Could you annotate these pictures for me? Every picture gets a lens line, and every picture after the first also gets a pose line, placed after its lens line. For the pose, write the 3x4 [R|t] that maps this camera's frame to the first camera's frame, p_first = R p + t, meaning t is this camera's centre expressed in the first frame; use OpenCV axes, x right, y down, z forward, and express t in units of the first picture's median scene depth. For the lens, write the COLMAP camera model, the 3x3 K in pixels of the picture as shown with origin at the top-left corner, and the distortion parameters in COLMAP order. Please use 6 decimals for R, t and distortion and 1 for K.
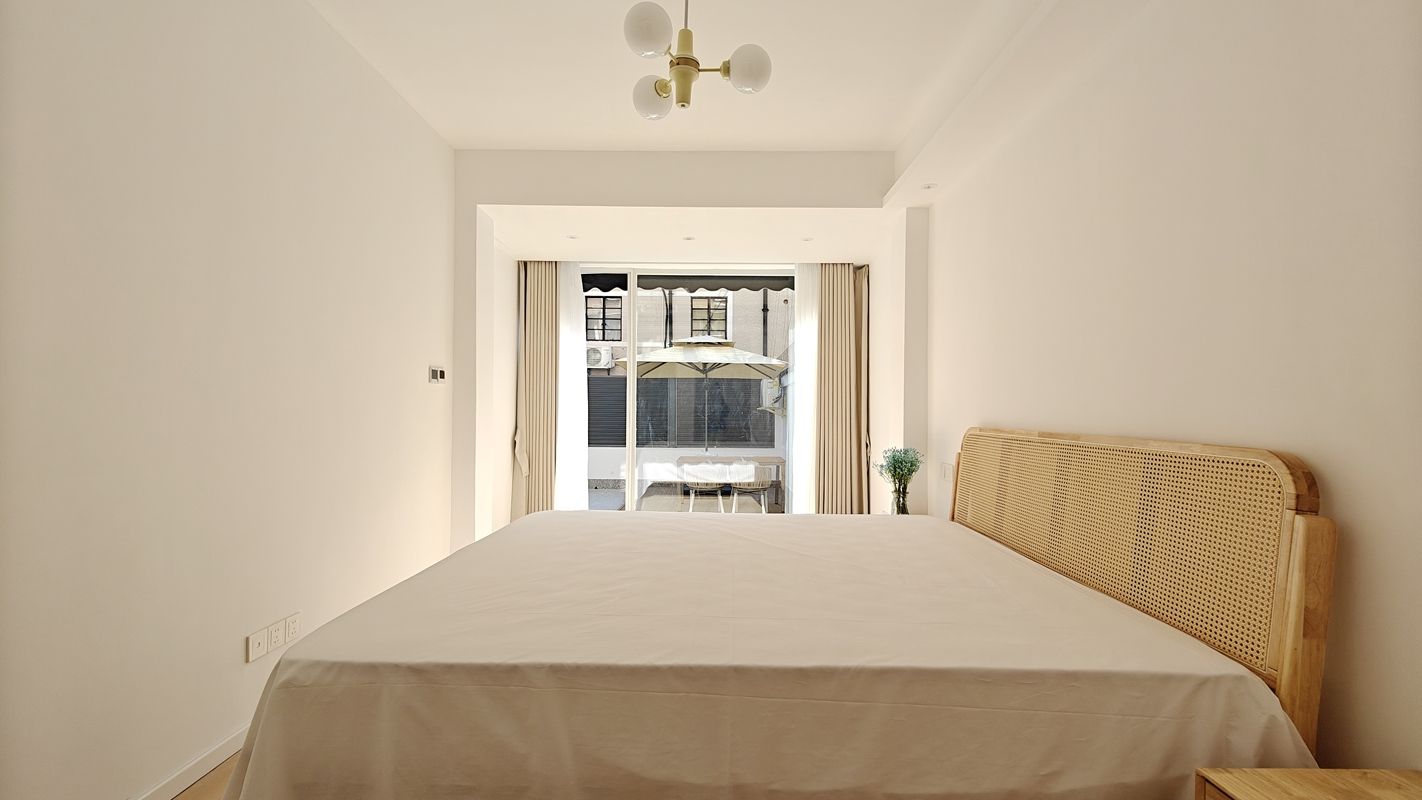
lens RADIAL K [[627.0, 0, 712.7], [0, 627.0, 405.9], [0, 0, 1]] dist [0.028374, -0.018122]
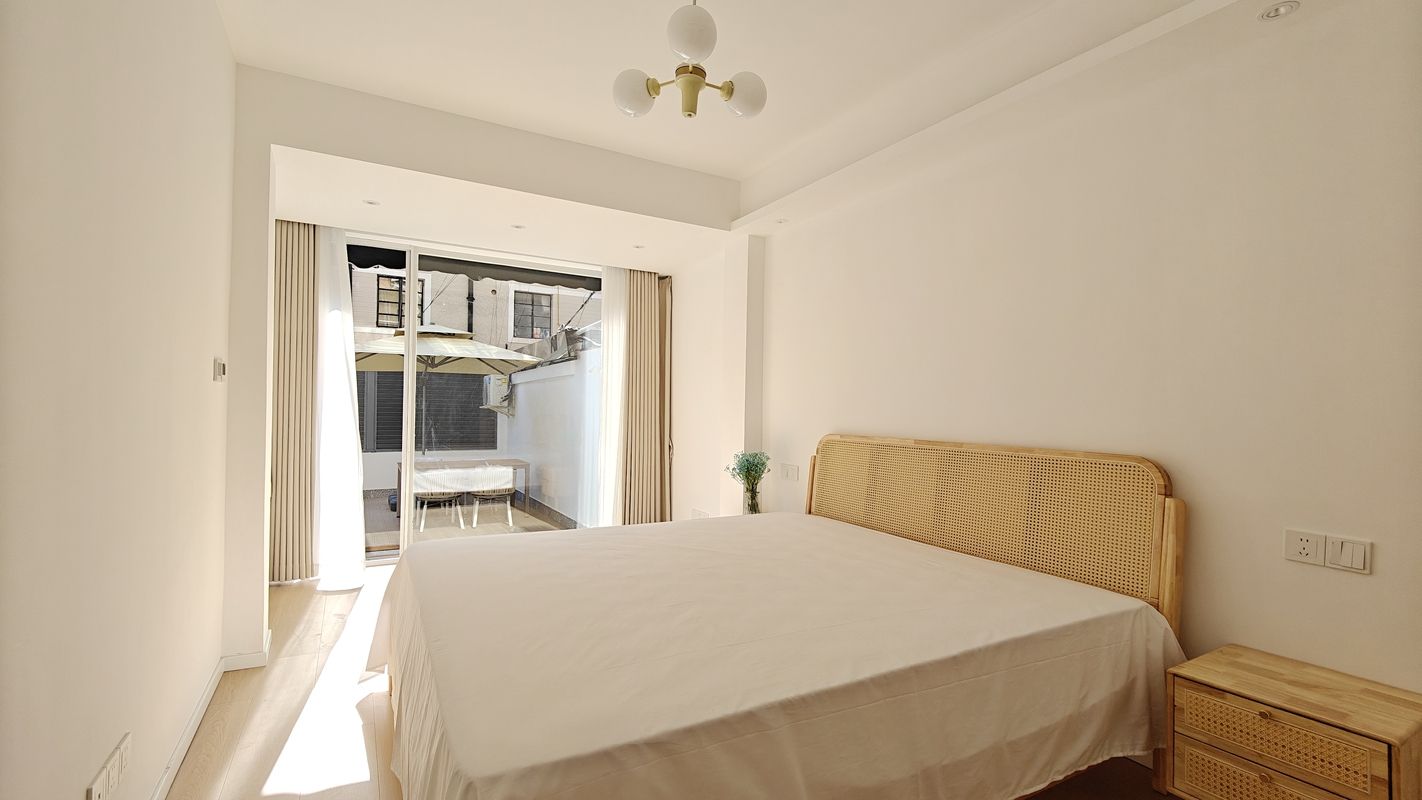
lens RADIAL K [[627.0, 0, 712.7], [0, 627.0, 405.9], [0, 0, 1]] dist [0.028374, -0.018122]
pose [[0.857951, 0.009254, 0.513648, -0.259683], [-0.013719, 0.999894, 0.004900, -0.015086], [-0.513548, -0.011251, 0.857987, 0.069157]]
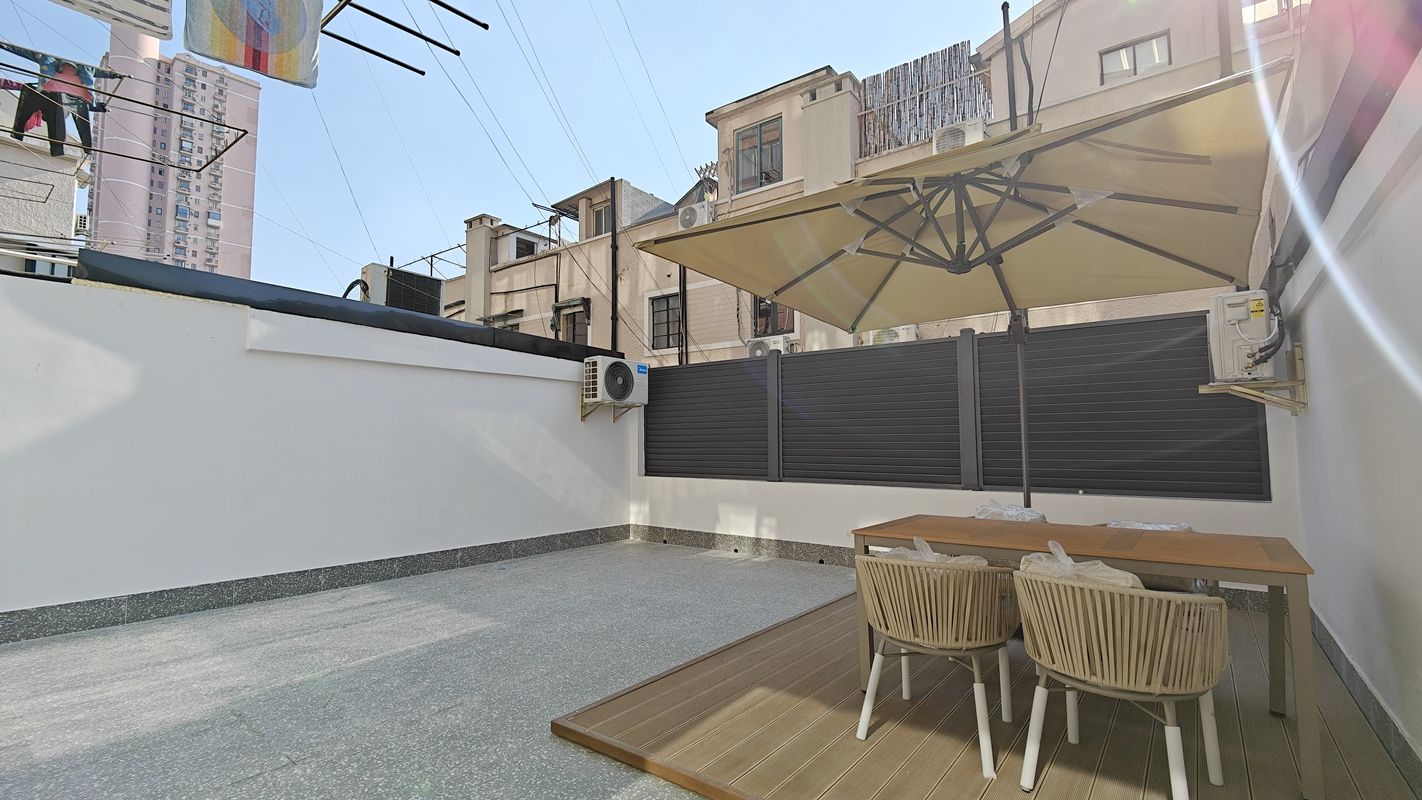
lens RADIAL K [[627.0, 0, 712.7], [0, 627.0, 405.9], [0, 0, 1]] dist [0.028374, -0.018122]
pose [[0.804422, -0.048983, -0.592035, 0.146108], [0.009769, 0.997551, -0.069260, 0.085453], [0.593977, 0.049931, 0.802931, 1.259152]]
